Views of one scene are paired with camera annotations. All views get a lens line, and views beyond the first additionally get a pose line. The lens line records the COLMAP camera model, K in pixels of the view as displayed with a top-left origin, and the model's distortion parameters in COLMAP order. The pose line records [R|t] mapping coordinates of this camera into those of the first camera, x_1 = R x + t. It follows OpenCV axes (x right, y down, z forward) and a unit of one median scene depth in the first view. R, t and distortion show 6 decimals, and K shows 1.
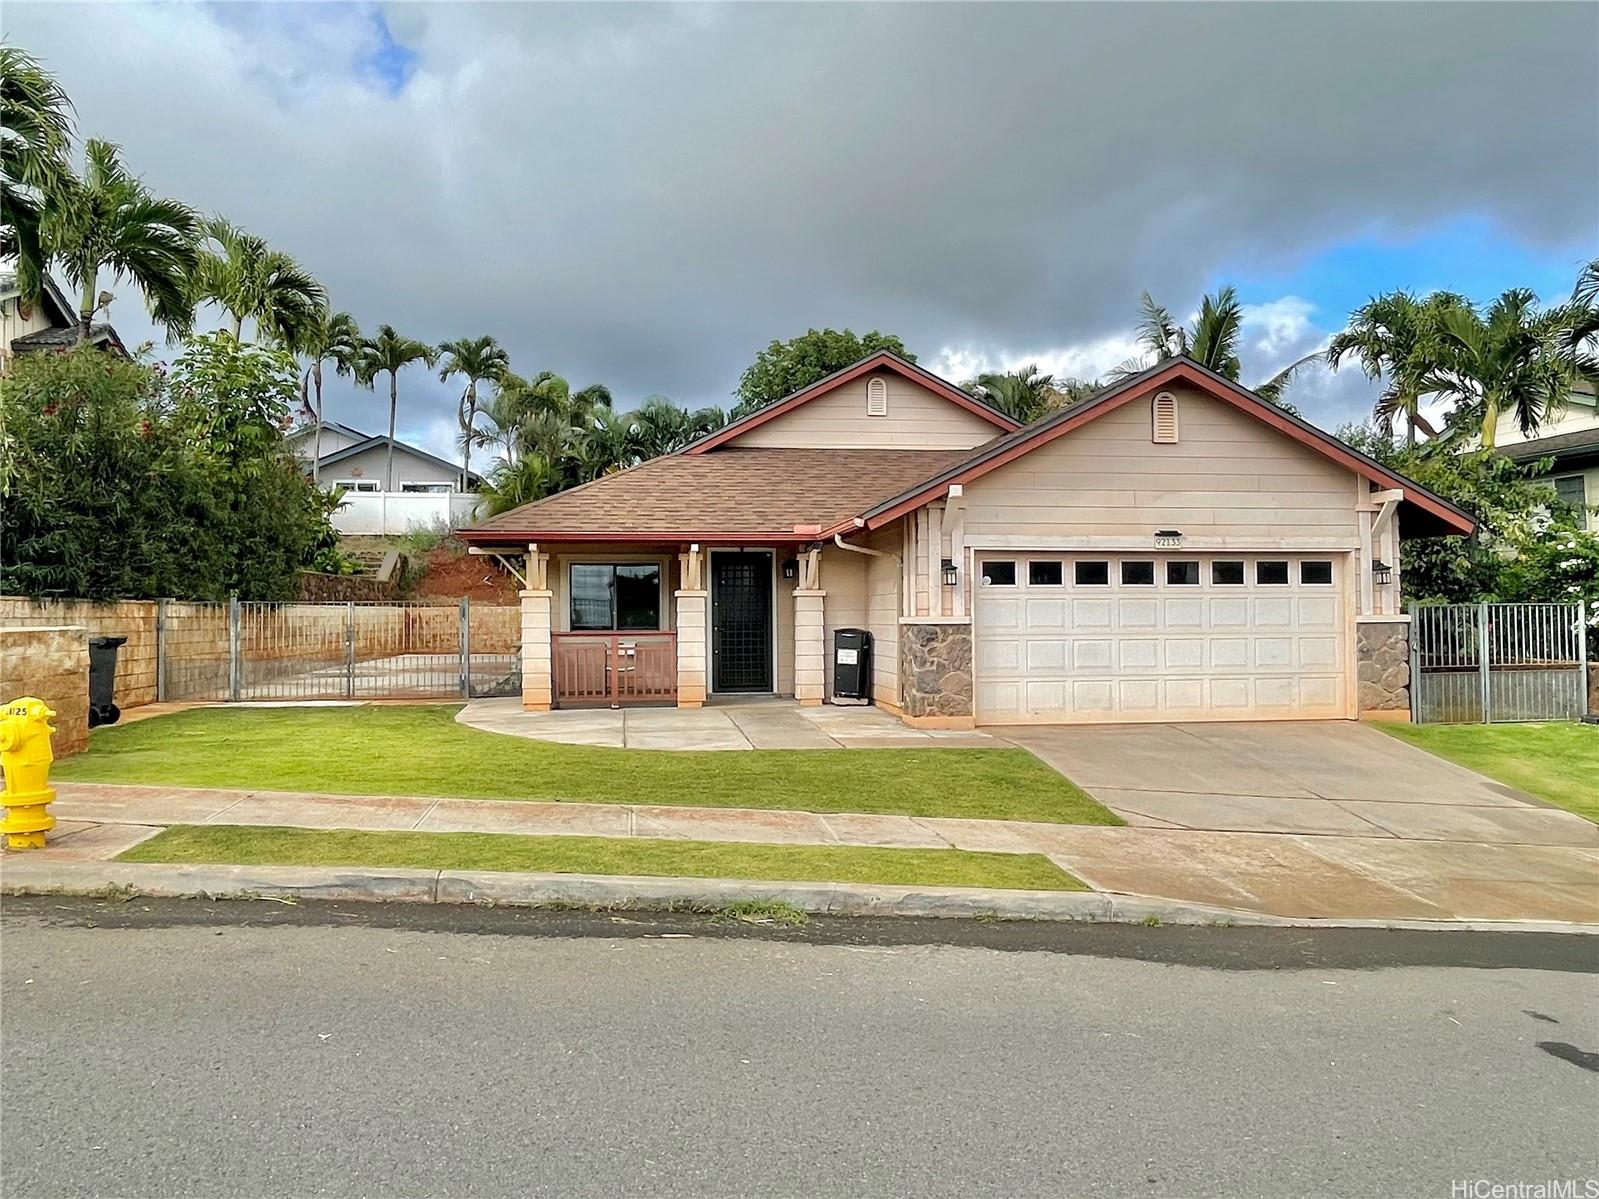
lens RADIAL K [[1144.1, 0, 801.4], [0, 1144.1, 589.5], [0, 0, 1]] dist [-0.001082, -0.000465]
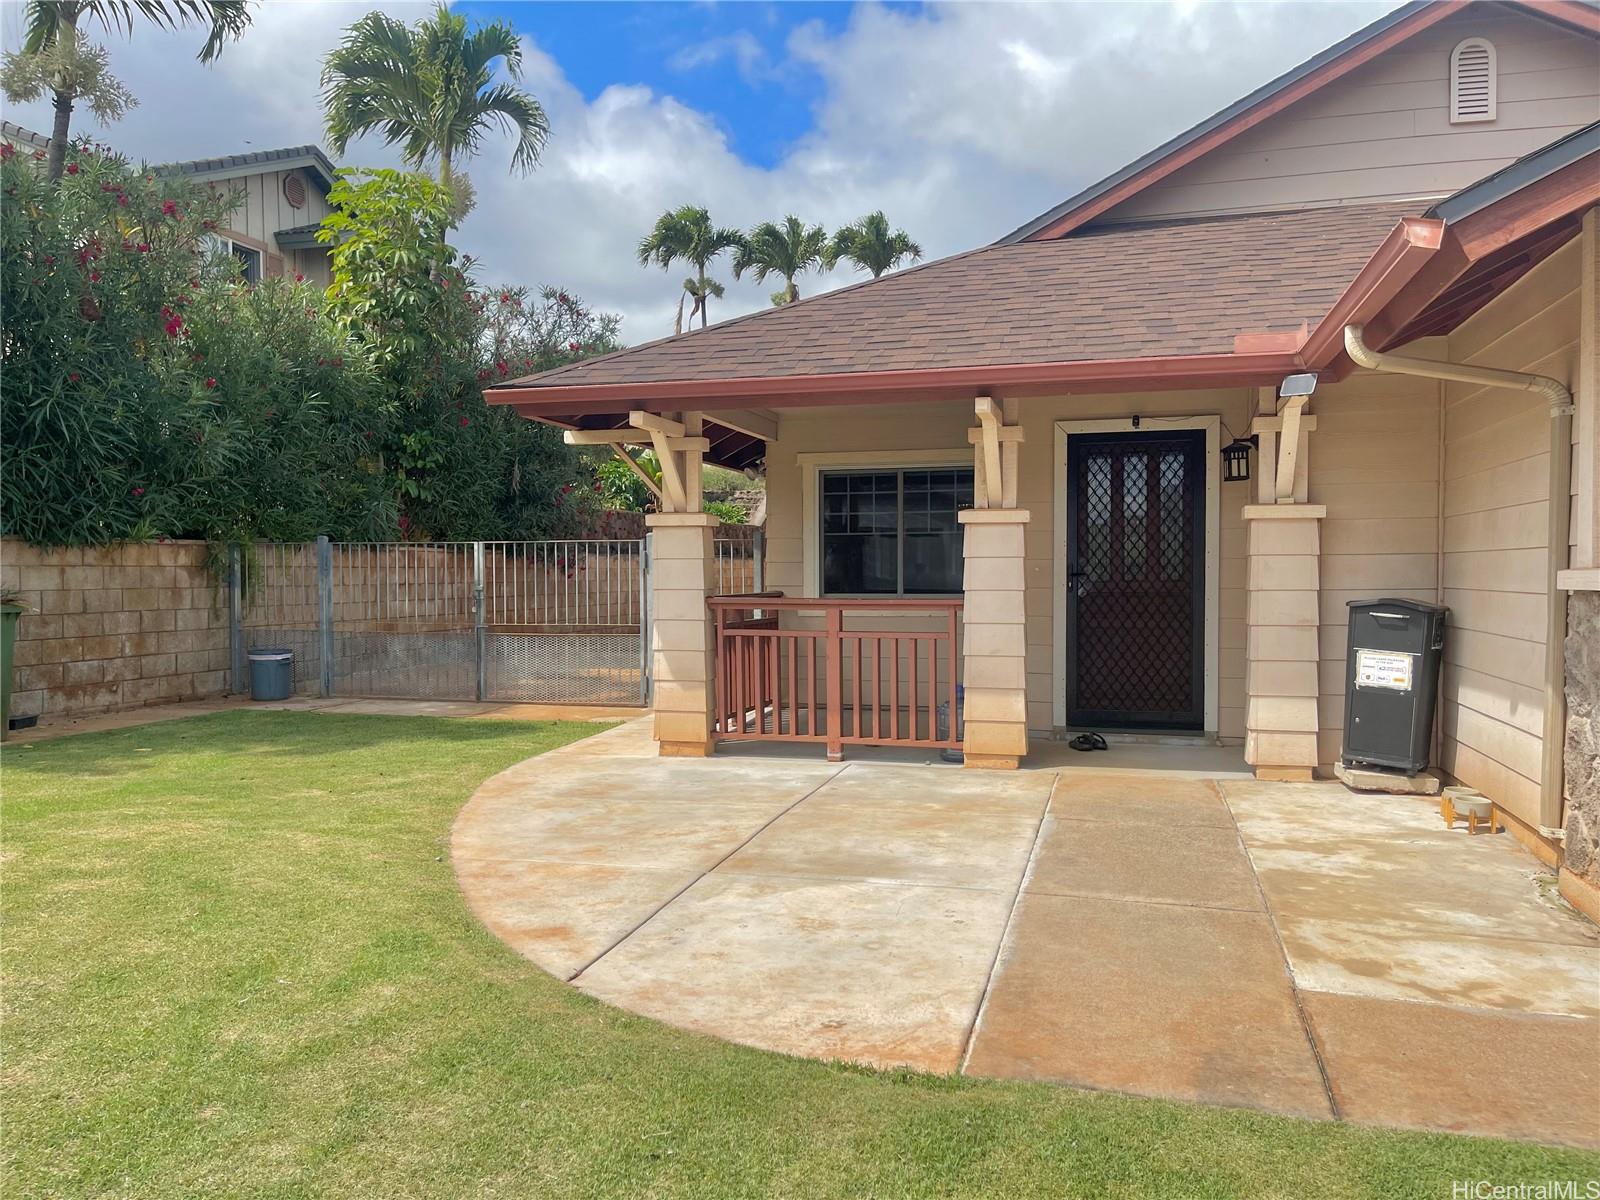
lens RADIAL K [[1203.0, 0, 794.5], [0, 1203.0, 608.2], [0, 0, 1]] dist [0.065583, -0.083877]
pose [[0.912443, 0.016083, -0.408888, 0.026032], [0.005654, 0.998636, 0.051899, 0.014297], [0.409165, -0.049667, 0.911108, 0.528257]]
